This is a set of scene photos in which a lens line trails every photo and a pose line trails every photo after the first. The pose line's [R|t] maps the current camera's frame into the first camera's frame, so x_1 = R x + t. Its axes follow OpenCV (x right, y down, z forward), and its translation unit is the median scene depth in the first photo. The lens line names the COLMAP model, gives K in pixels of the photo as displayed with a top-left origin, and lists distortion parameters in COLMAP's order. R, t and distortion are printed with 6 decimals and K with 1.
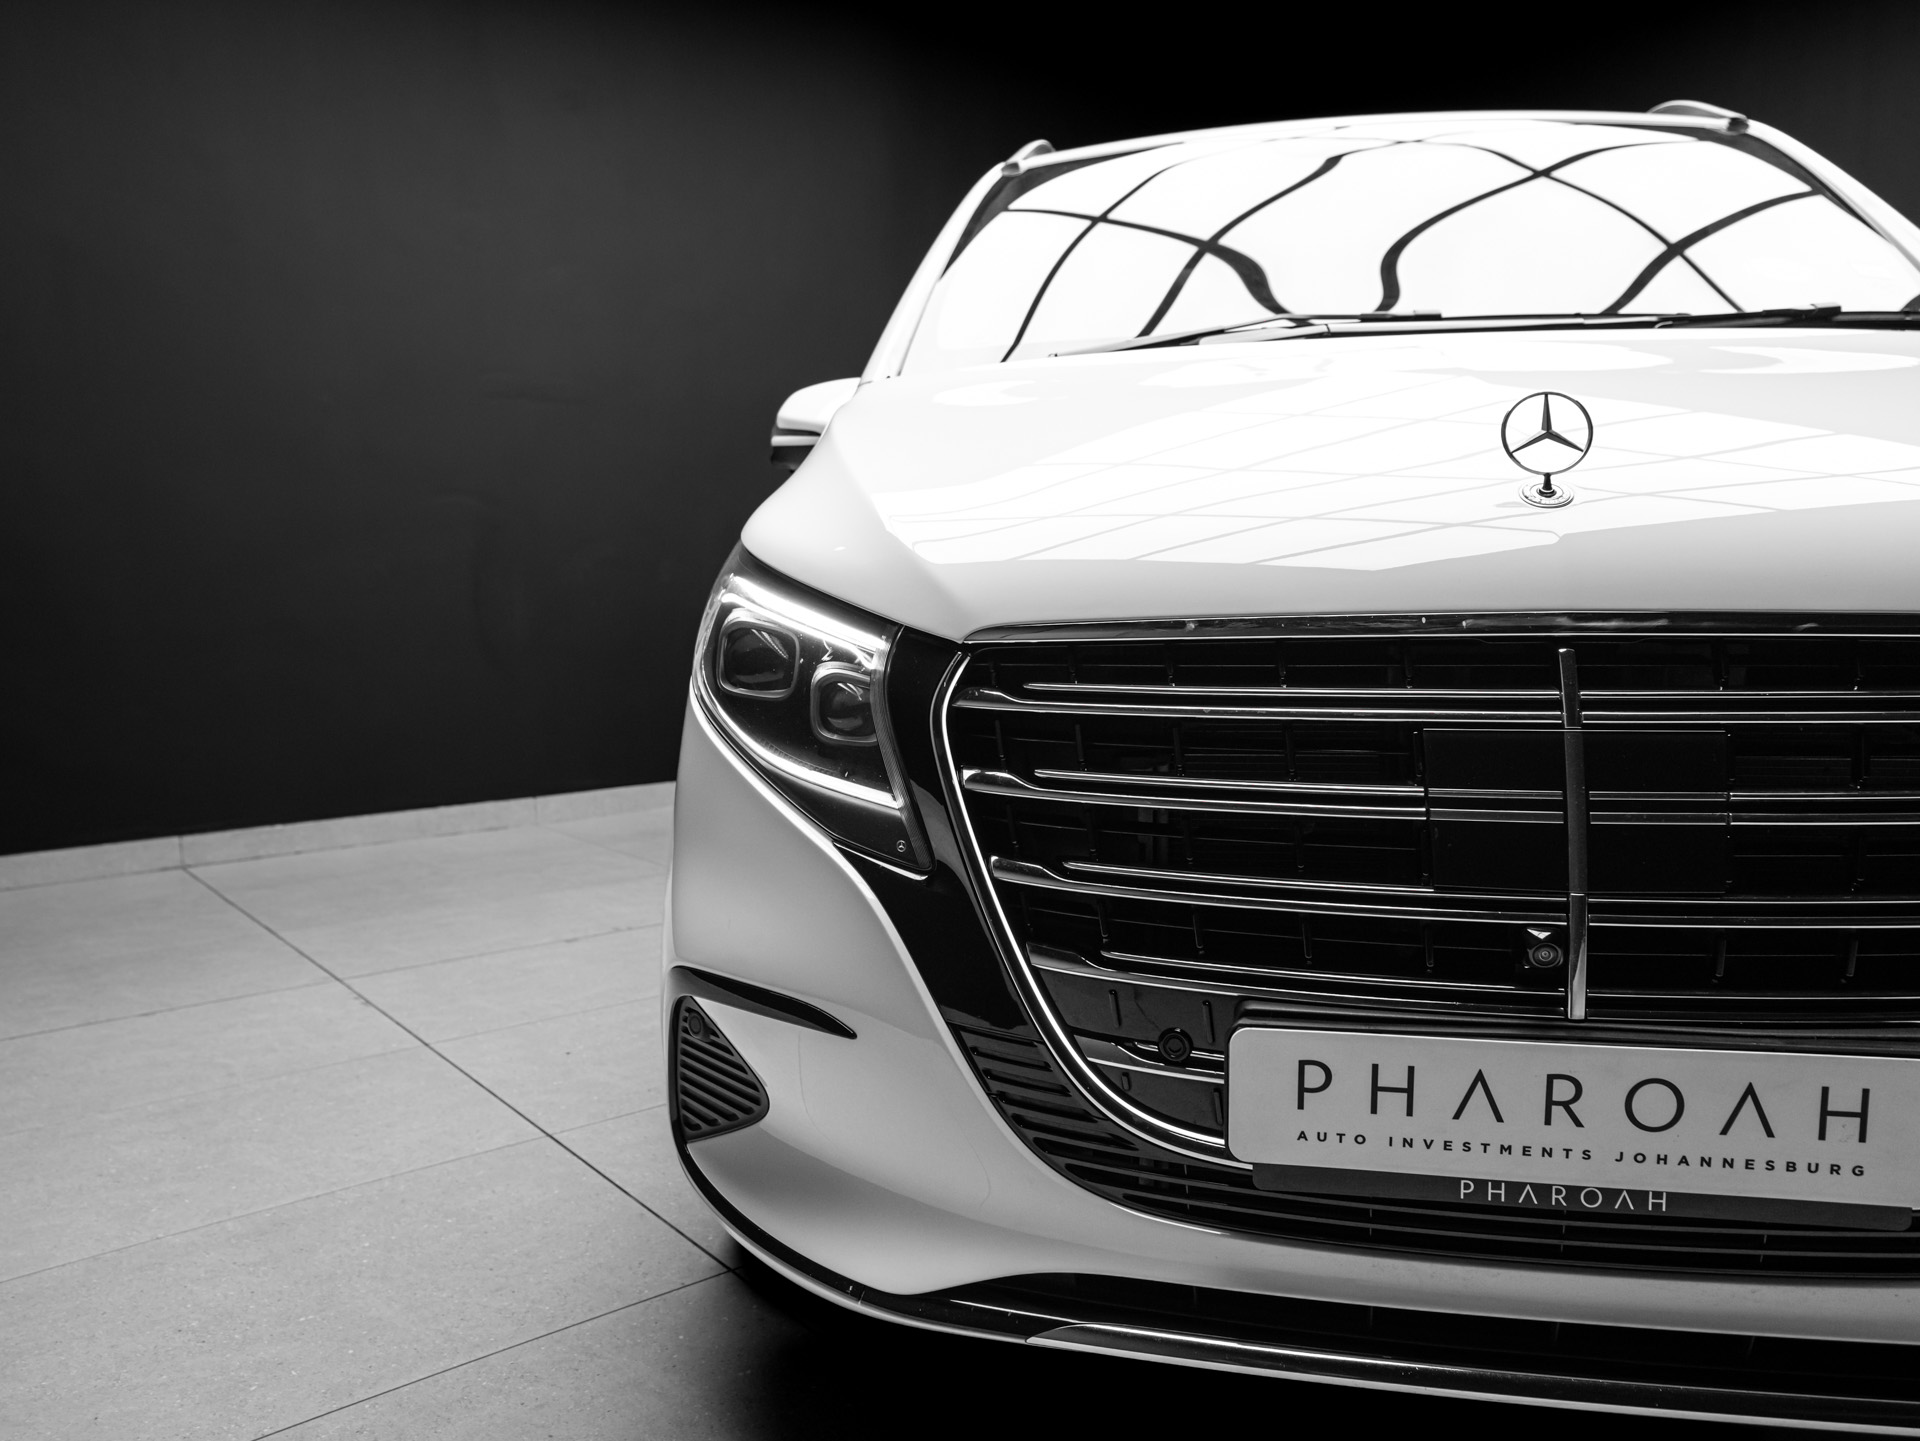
lens RADIAL K [[1417.7, 0, 960.0], [0, 1417.7, 720.5], [0, 0, 1]] dist [-0.032426, 0.066794]
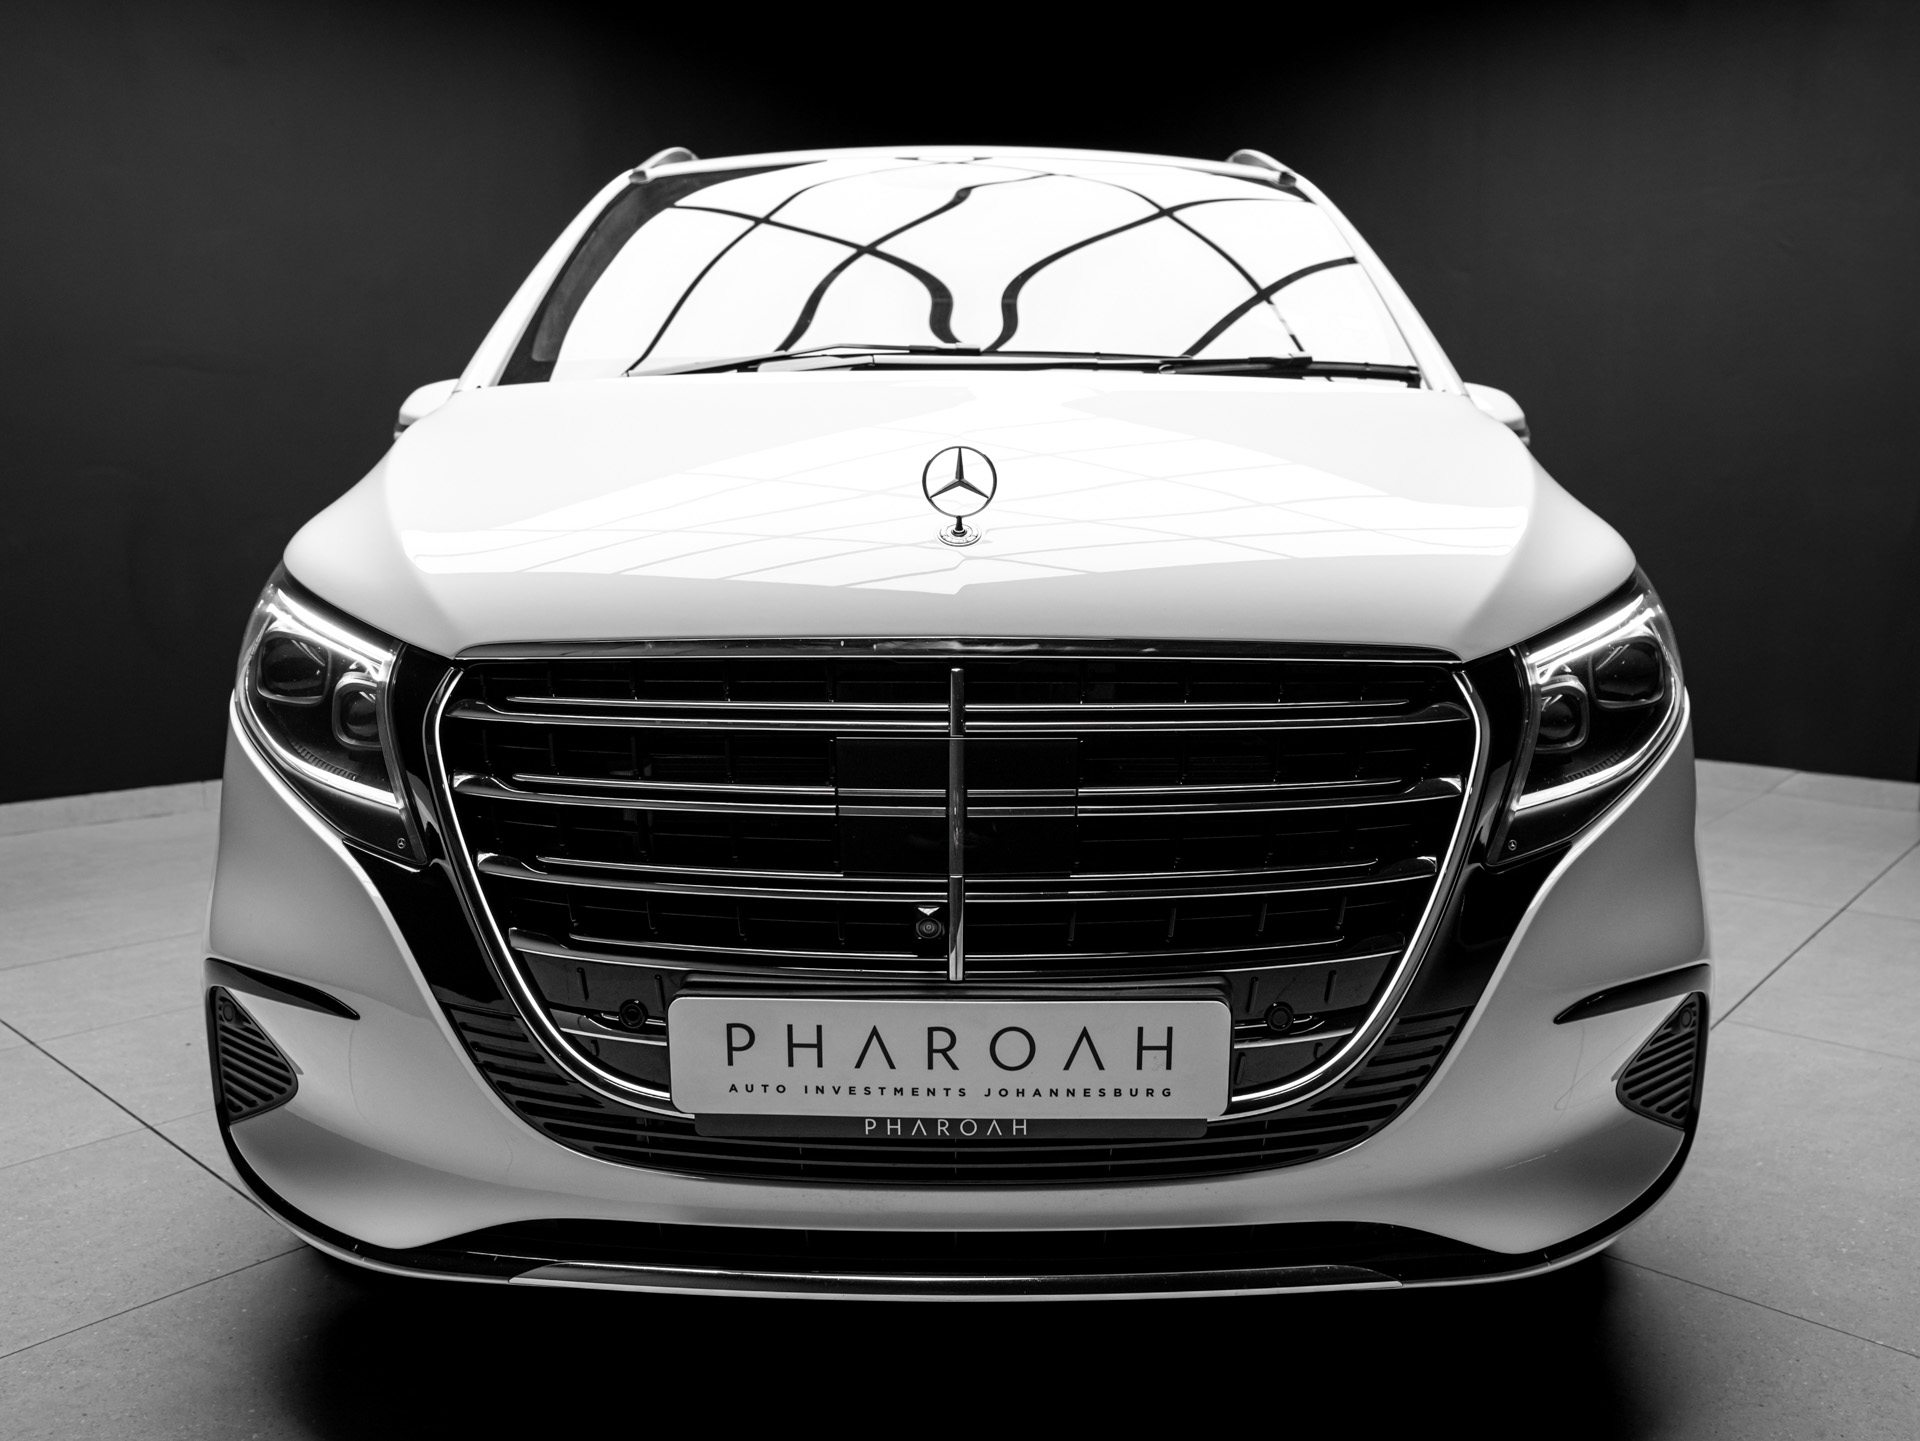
lens RADIAL K [[1417.7, 0, 960.0], [0, 1417.7, 720.5], [0, 0, 1]] dist [-0.032426, 0.066794]
pose [[0.986359, -0.007126, 0.164454, 0.217056], [0.003509, 0.999746, 0.022278, -0.031136], [-0.164571, -0.021397, 0.986133, -0.157900]]
